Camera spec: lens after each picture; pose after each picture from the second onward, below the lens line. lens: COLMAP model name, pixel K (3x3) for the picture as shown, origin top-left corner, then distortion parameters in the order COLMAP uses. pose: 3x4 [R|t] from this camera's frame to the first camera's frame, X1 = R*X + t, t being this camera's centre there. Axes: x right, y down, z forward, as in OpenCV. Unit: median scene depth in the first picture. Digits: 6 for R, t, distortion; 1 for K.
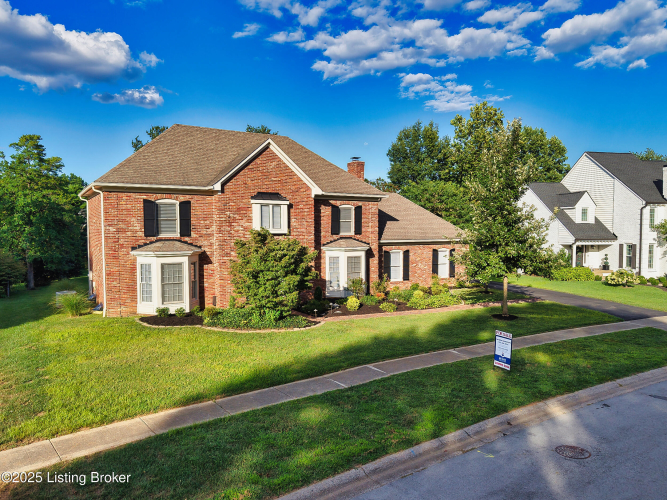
lens RADIAL K [[487.1, 0, 331.1], [0, 487.1, 252.1], [0, 0, 1]] dist [0.047612, -0.081631]
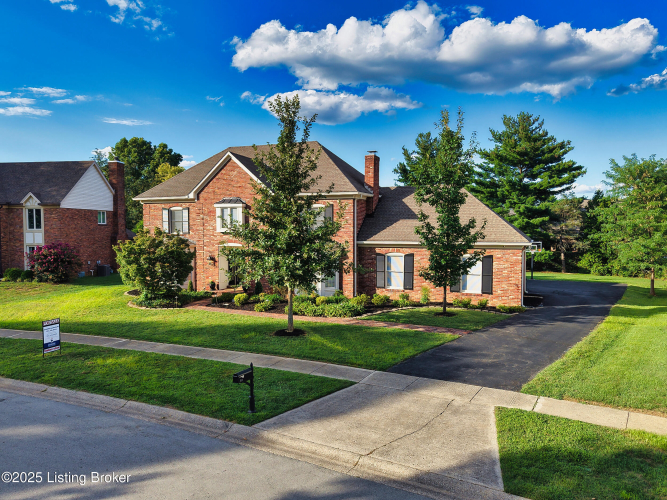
lens RADIAL K [[487.1, 0, 331.1], [0, 487.1, 252.1], [0, 0, 1]] dist [0.047612, -0.081631]
pose [[0.584700, 0.039388, -0.810293, 0.982138], [-0.039152, 0.999027, 0.020310, -0.024045], [0.810304, 0.019850, 0.585673, 0.516671]]
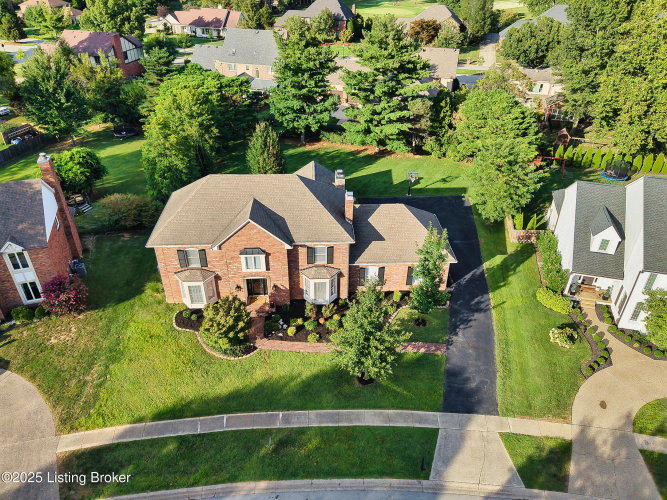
lens RADIAL K [[487.1, 0, 331.1], [0, 487.1, 252.1], [0, 0, 1]] dist [0.047612, -0.081631]
pose [[0.878480, 0.267809, -0.395665, 0.694944], [-0.026913, 0.854557, 0.518661, -0.910415], [0.477020, -0.444985, 0.757919, -0.029517]]
